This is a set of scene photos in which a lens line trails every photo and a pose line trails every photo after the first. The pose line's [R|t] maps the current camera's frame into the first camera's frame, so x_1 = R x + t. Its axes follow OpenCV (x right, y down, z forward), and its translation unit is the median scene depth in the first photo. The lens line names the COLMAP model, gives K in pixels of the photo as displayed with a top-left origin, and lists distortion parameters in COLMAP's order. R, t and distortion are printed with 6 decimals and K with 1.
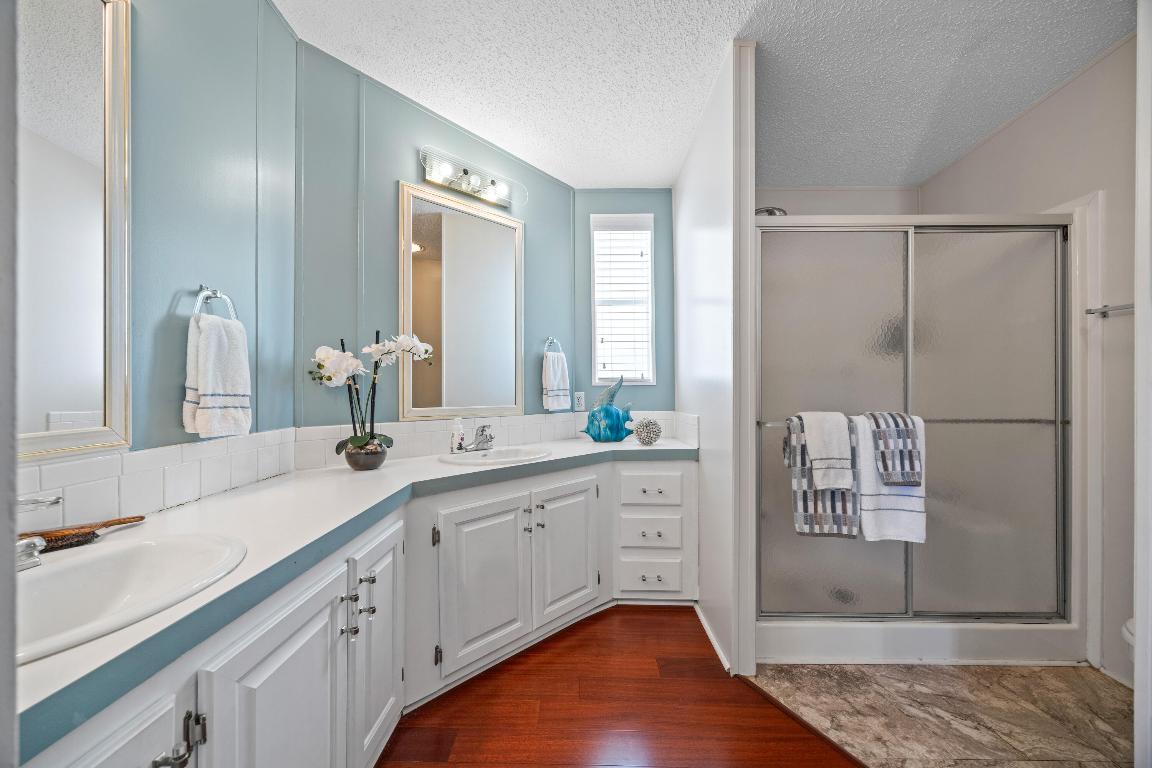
lens RADIAL K [[440.8, 0, 575.2], [0, 440.8, 384.8], [0, 0, 1]] dist [-0.000718, 0.000439]
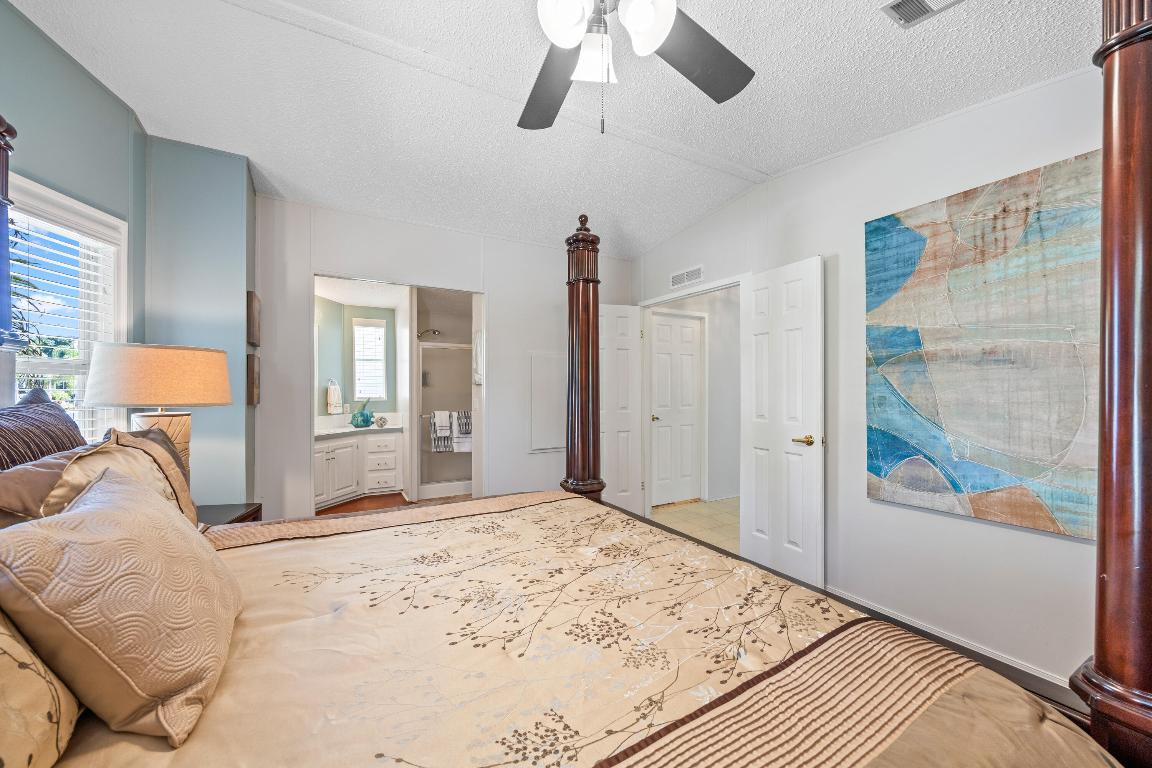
lens RADIAL K [[440.8, 0, 573.4], [0, 440.8, 386.4], [0, 0, 1]] dist [-0.000718, 0.000439]
pose [[0.868744, -0.002251, 0.495255, -0.099992], [-0.000845, 0.999981, 0.006028, -0.089476], [-0.495260, -0.005655, 0.868726, -1.455342]]
